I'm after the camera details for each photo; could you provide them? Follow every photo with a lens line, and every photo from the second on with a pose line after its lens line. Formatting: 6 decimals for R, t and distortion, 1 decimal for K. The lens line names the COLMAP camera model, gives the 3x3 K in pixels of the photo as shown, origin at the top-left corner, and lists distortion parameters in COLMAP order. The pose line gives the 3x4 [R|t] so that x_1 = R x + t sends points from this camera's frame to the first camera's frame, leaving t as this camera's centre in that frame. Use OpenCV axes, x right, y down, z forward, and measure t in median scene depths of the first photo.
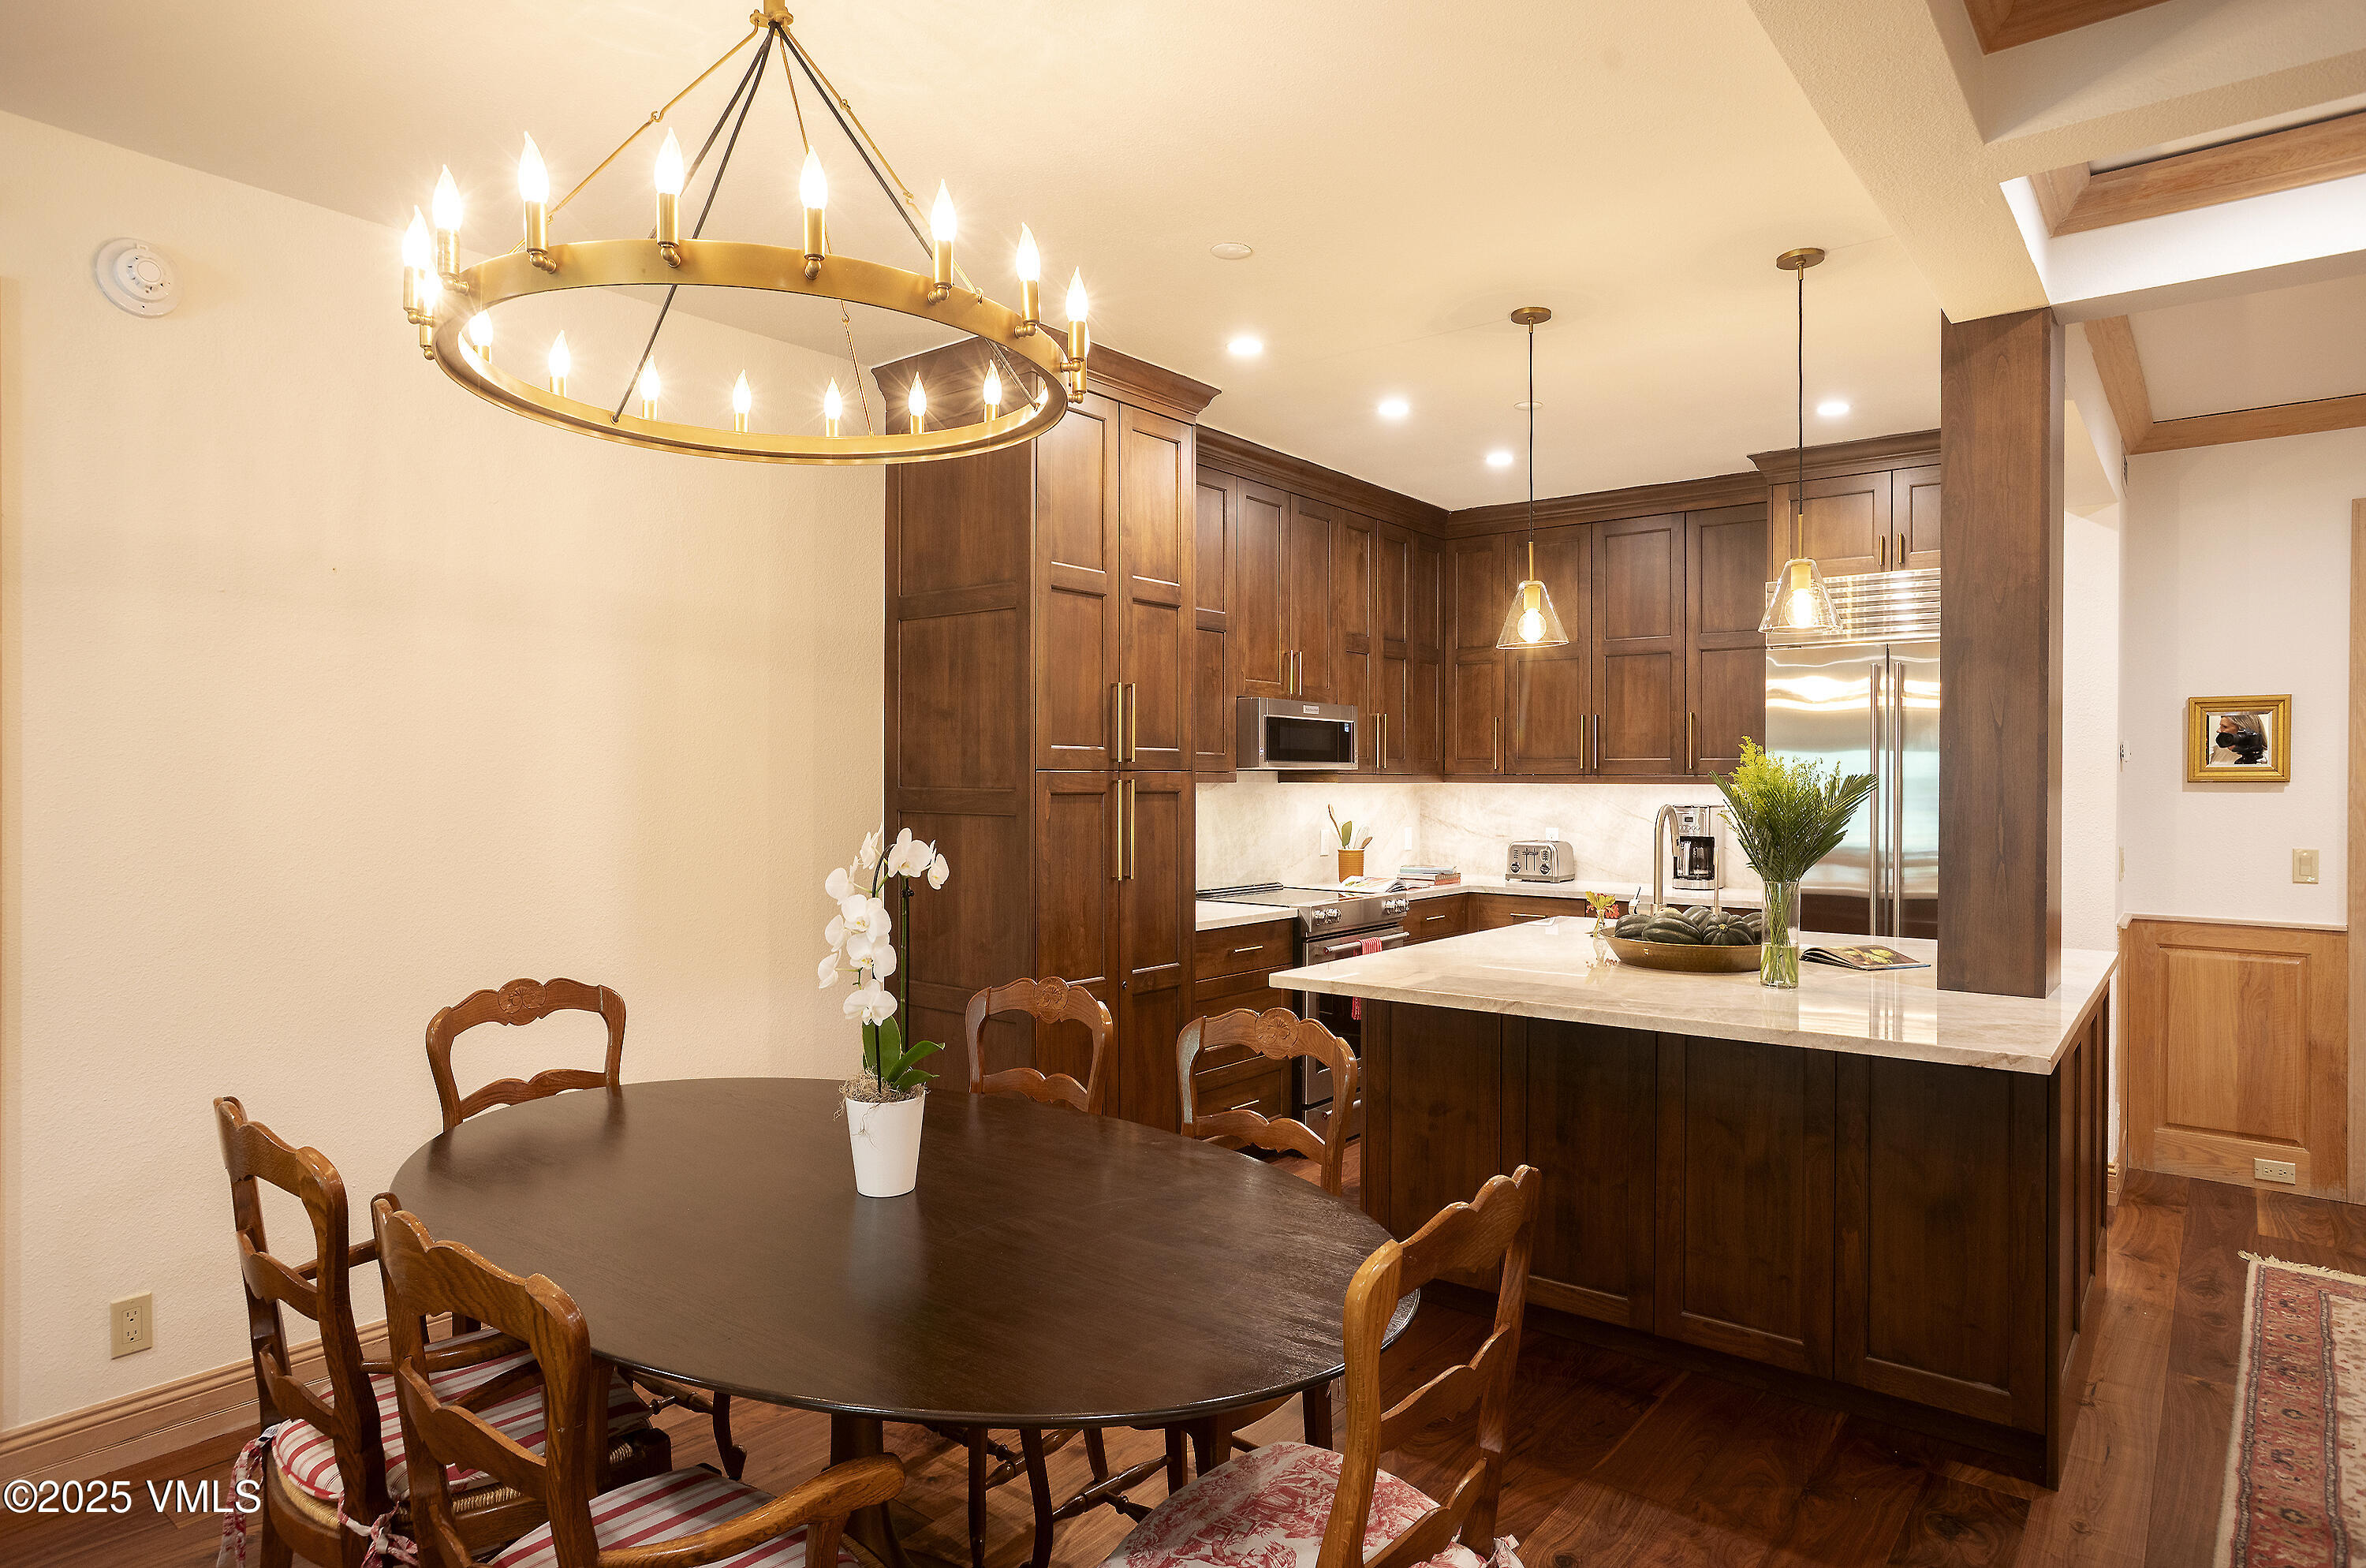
lens RADIAL K [[1331.5, 0, 1193.6], [0, 1331.5, 787.5], [0, 0, 1]] dist [-0.006200, 0.000596]
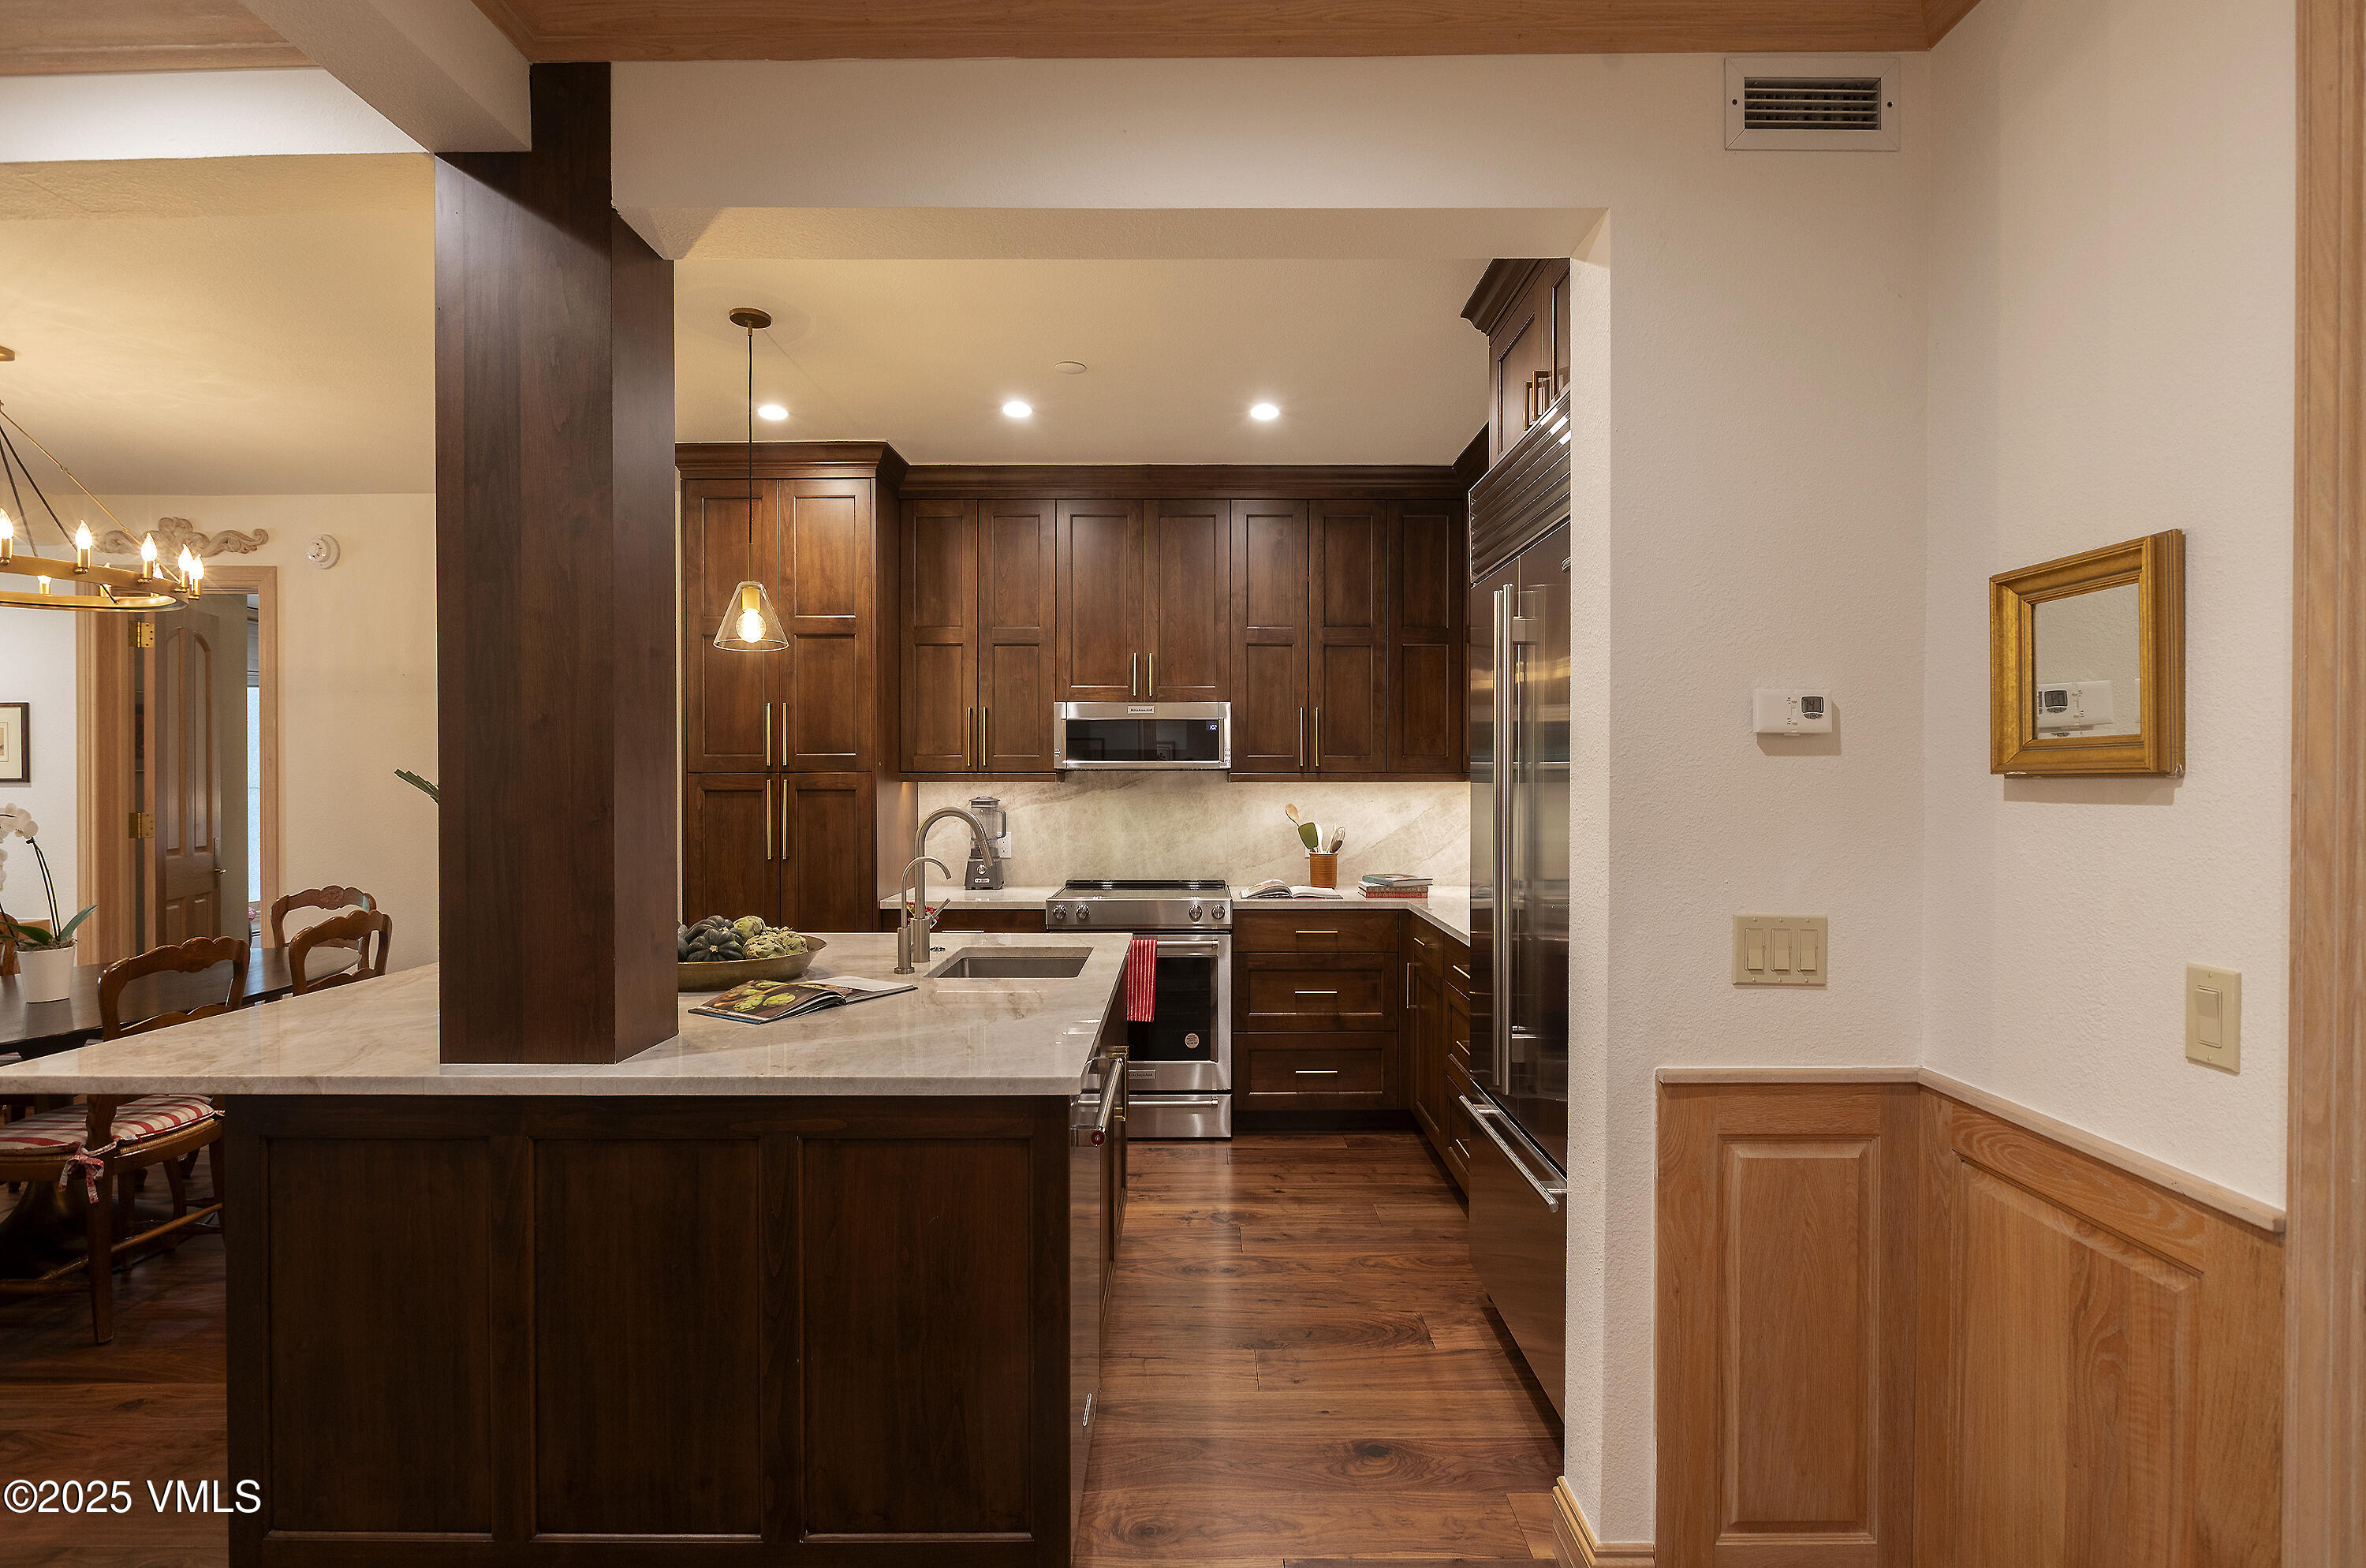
lens RADIAL K [[1099.7, 0, 1182.8], [0, 1099.7, 779.2], [0, 0, 1]] dist [-0.001331, -0.000503]
pose [[0.635588, -0.001783, -0.772026, 0.879830], [-0.002481, 0.999987, -0.004352, -0.002076], [0.772025, 0.004681, 0.635576, 0.599732]]
